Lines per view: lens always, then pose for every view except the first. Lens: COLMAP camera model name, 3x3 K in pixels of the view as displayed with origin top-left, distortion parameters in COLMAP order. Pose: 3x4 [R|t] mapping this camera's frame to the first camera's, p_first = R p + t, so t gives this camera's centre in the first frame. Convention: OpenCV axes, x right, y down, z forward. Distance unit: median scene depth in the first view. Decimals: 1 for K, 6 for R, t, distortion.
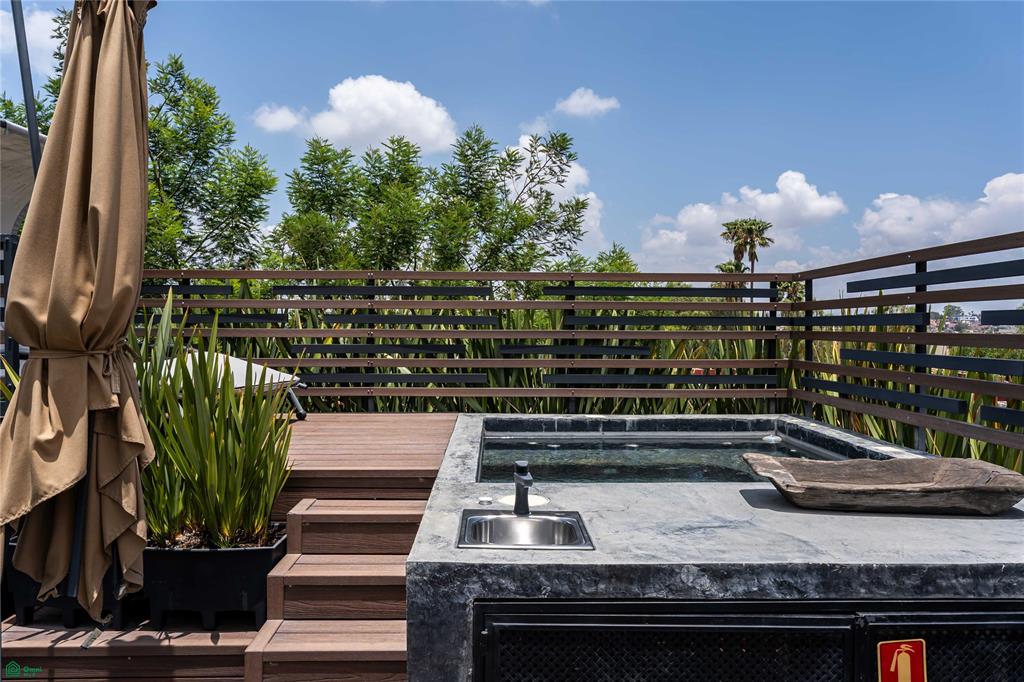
lens RADIAL K [[718.8, 0, 512.0], [0, 718.8, 341.0], [0, 0, 1]] dist [0.006646, 0.005783]
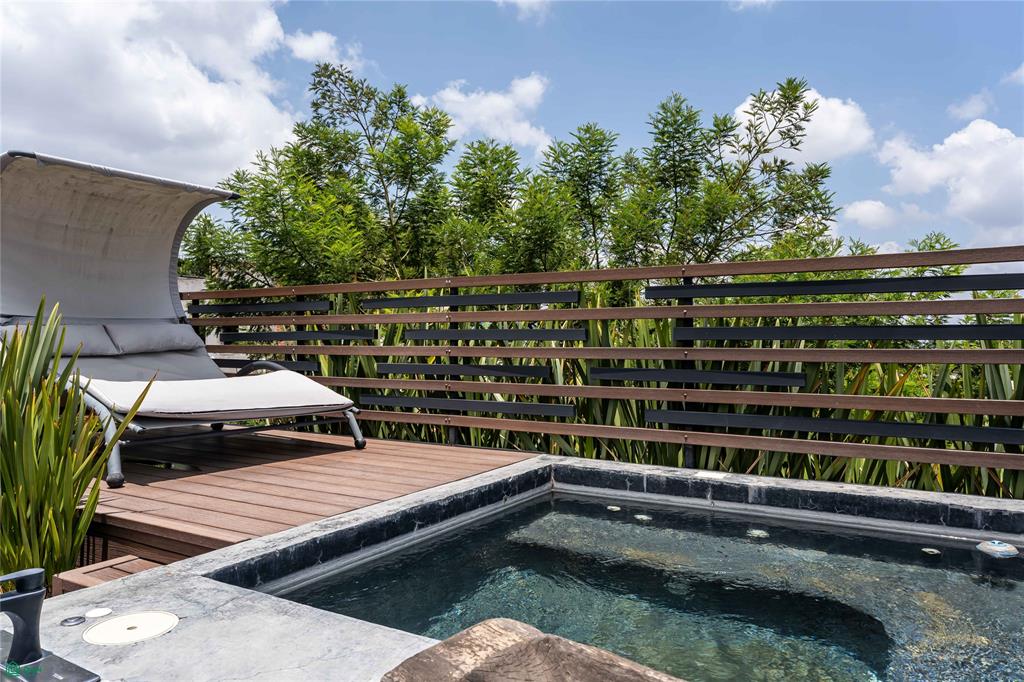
lens RADIAL K [[718.8, 0, 512.0], [0, 718.8, 341.0], [0, 0, 1]] dist [0.006646, 0.005783]
pose [[0.843661, -0.004585, -0.536857, 0.314546], [-0.009550, 0.999677, -0.023546, -0.003707], [0.536791, 0.024992, 0.843345, 0.319166]]
